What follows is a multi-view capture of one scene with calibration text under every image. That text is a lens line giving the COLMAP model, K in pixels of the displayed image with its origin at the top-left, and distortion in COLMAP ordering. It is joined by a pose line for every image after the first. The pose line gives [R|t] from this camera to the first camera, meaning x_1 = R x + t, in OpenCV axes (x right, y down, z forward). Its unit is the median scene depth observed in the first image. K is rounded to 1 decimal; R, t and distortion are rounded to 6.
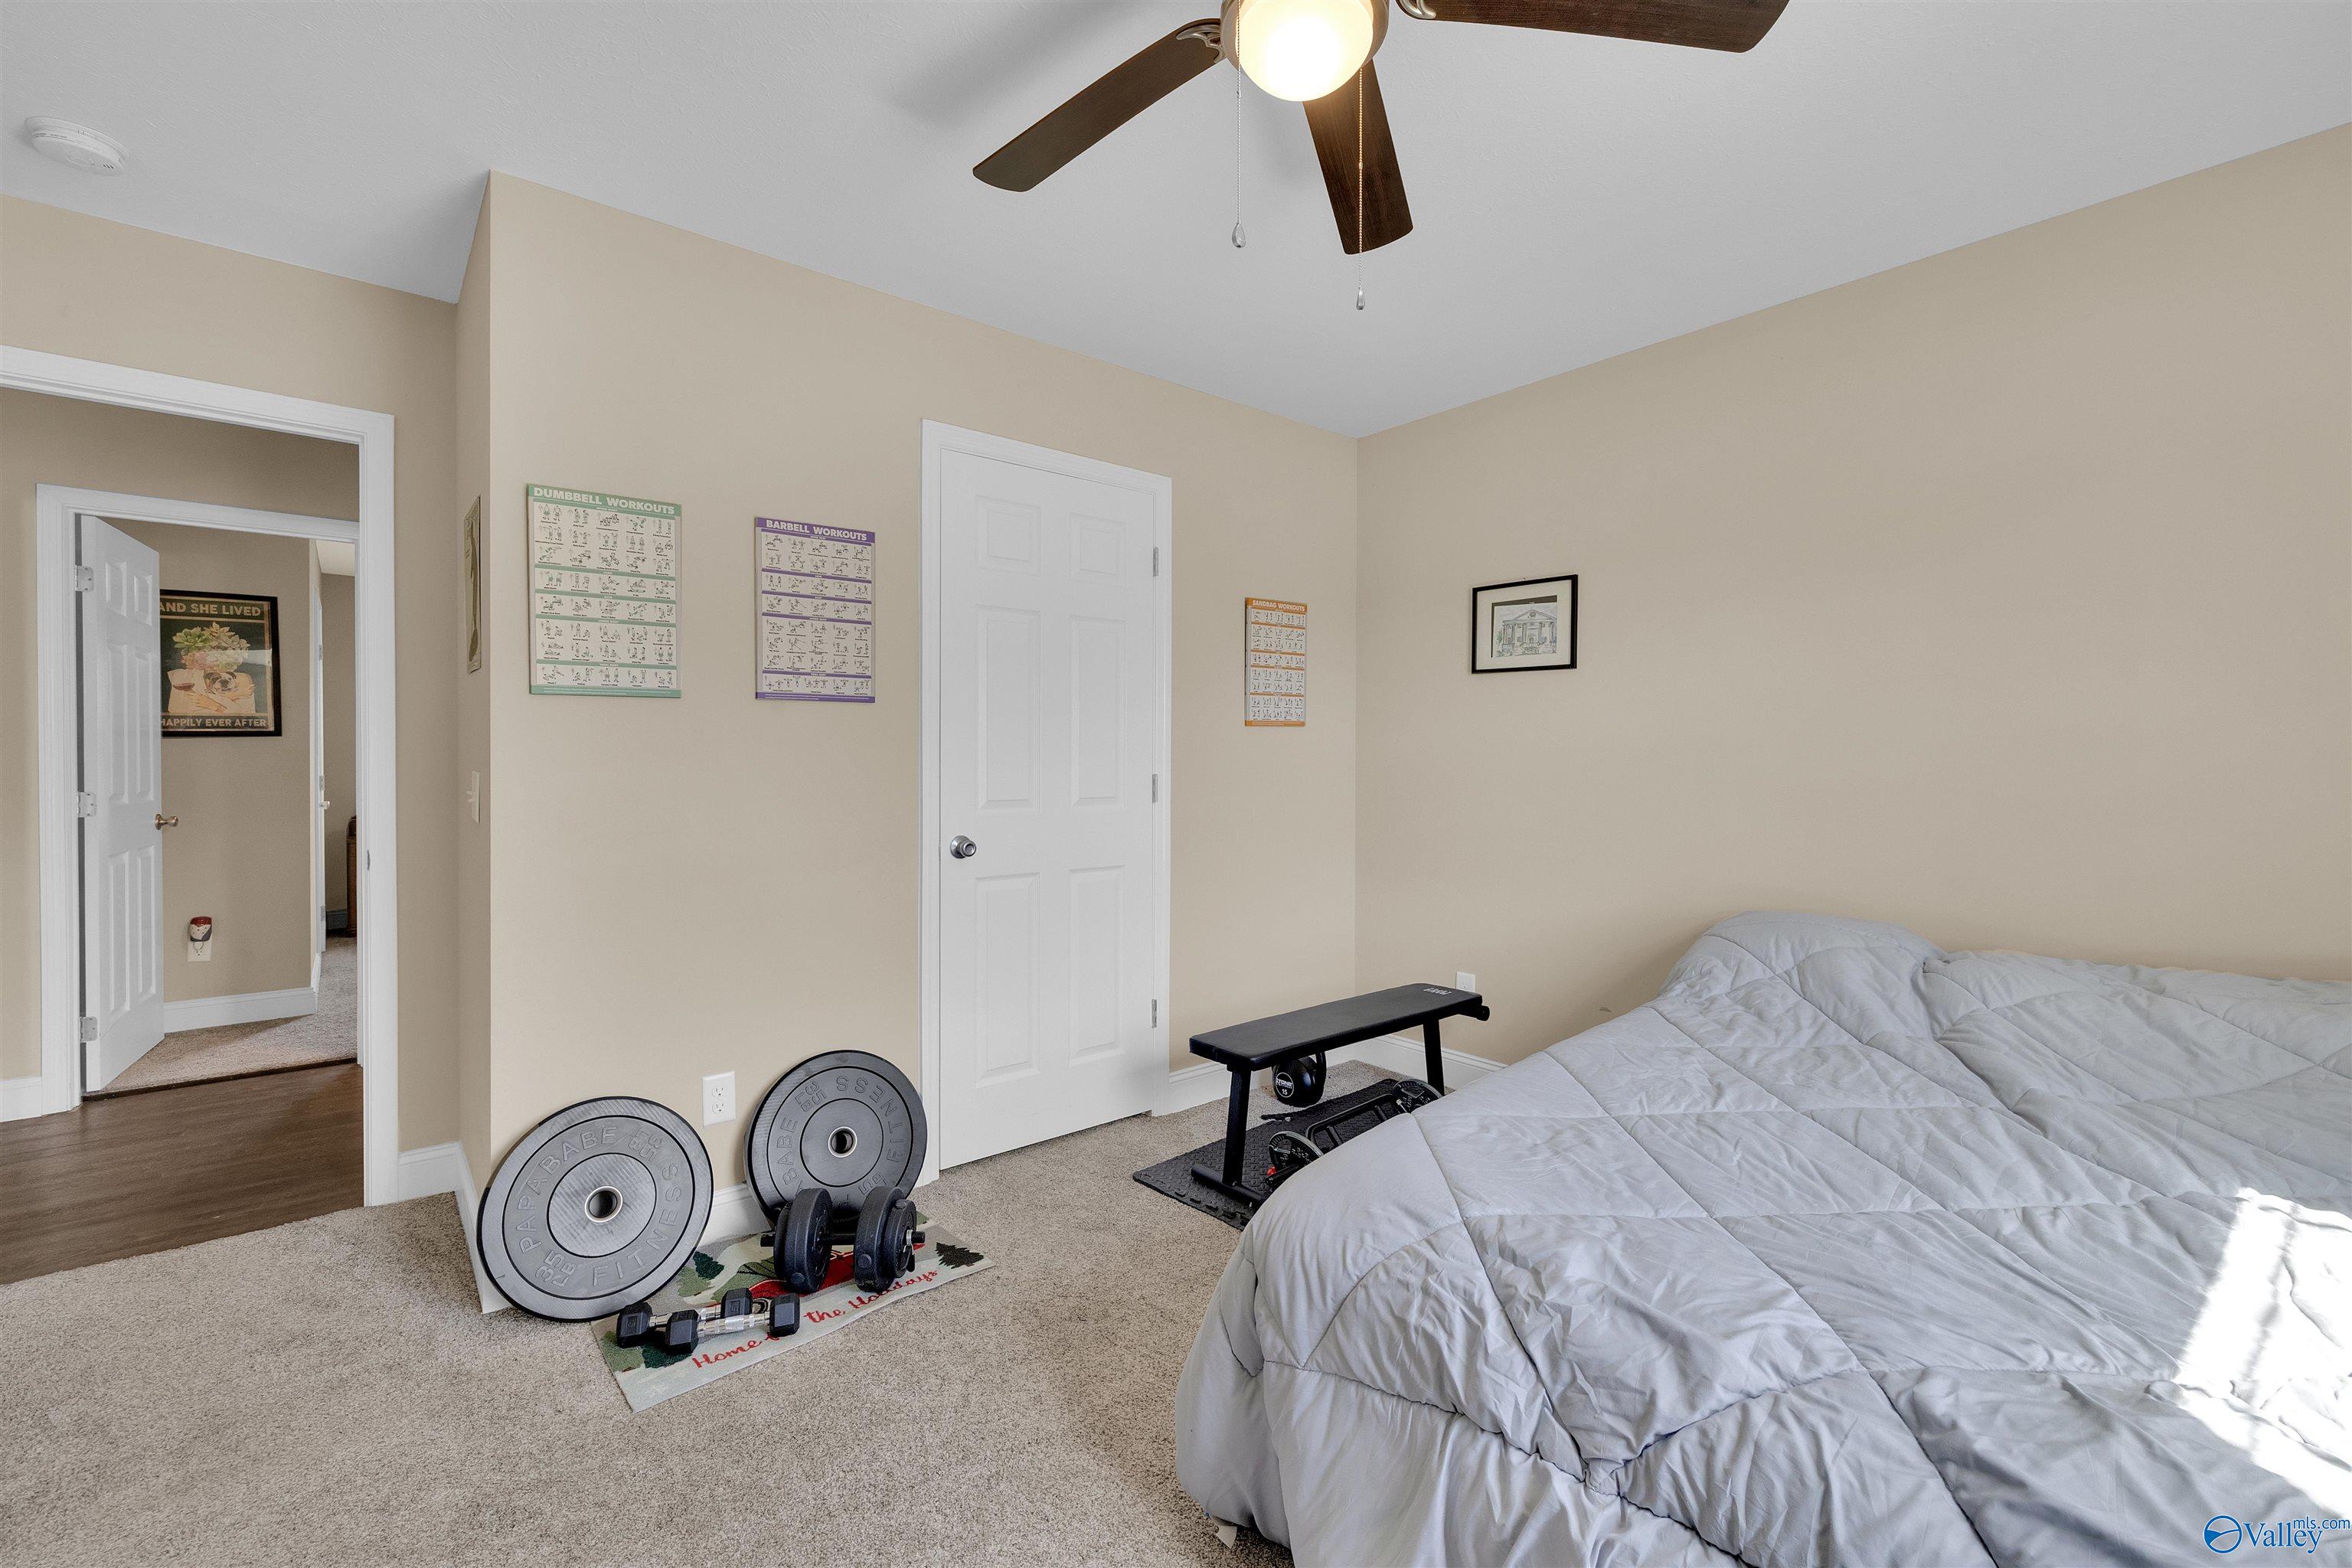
lens RADIAL K [[997.3, 0, 1199.9], [0, 997.3, 781.2], [0, 0, 1]] dist [0.001725, 0.000093]
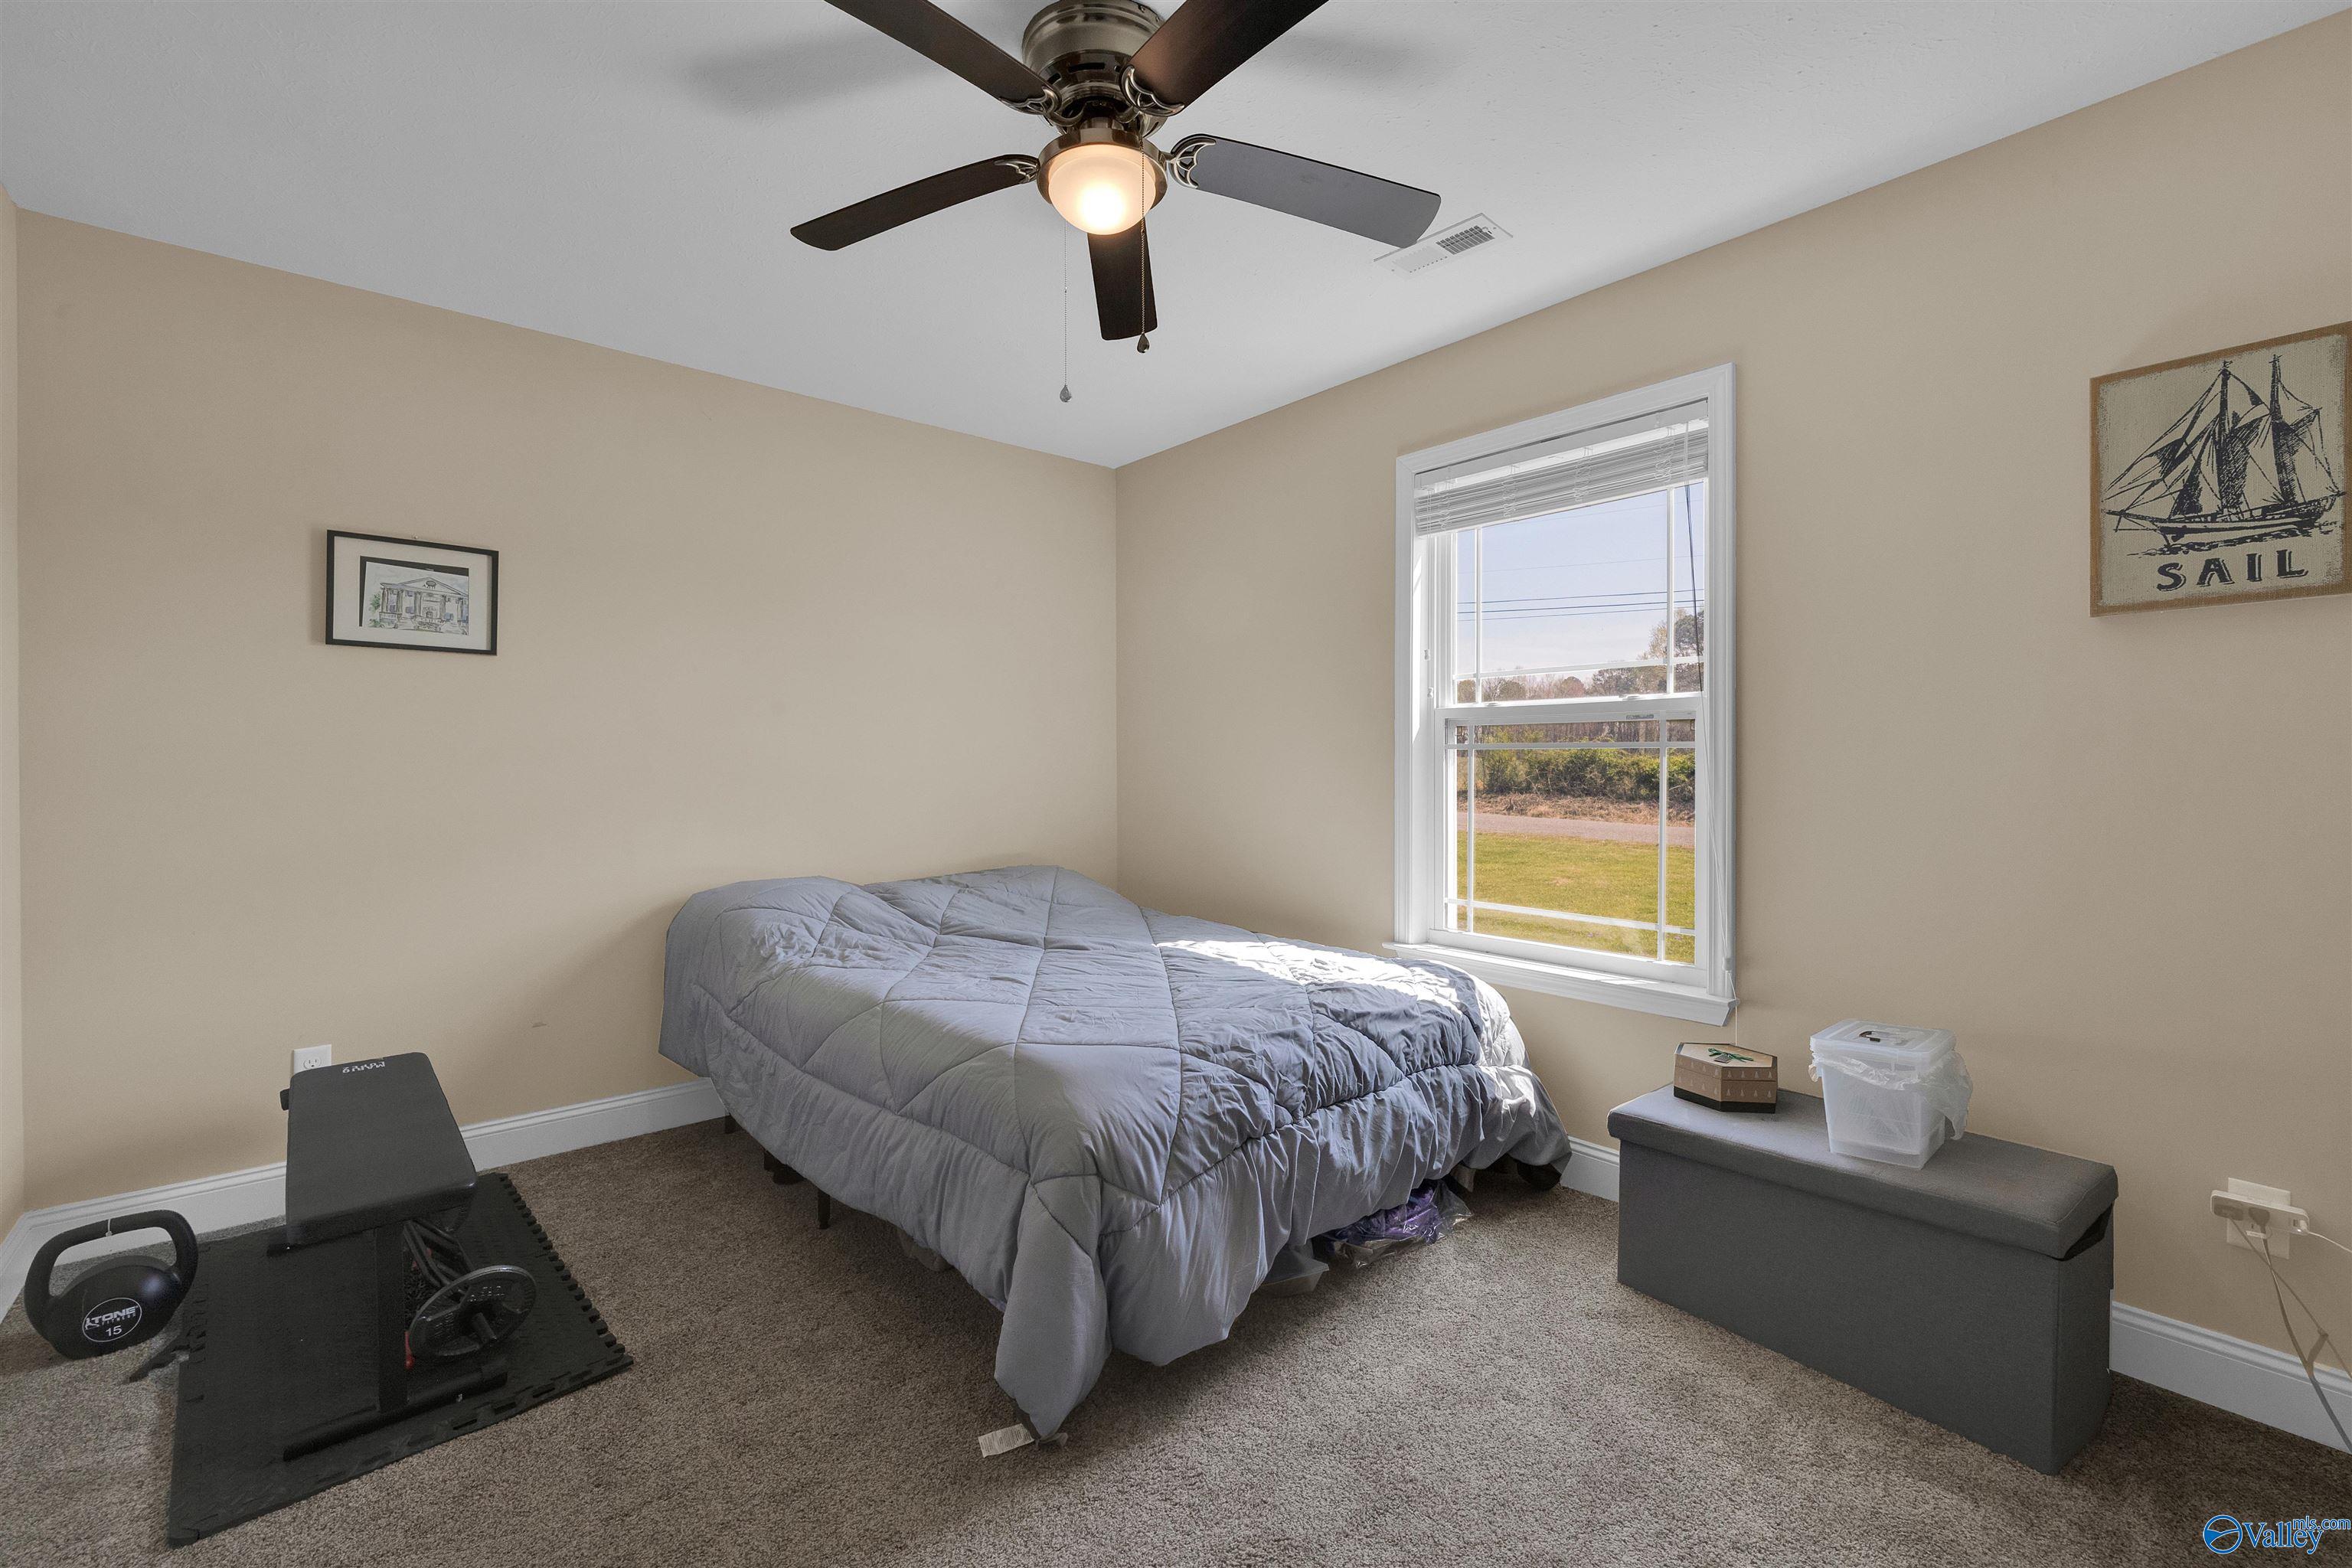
lens RADIAL K [[968.2, 0, 1172.3], [0, 968.2, 756.5], [0, 0, 1]] dist [-0.000016, -0.000032]
pose [[0.011138, -0.002868, 0.999934, -0.484515], [0.023335, 0.999724, 0.002608, -0.010205], [-0.999666, 0.023305, 0.011202, 0.381591]]
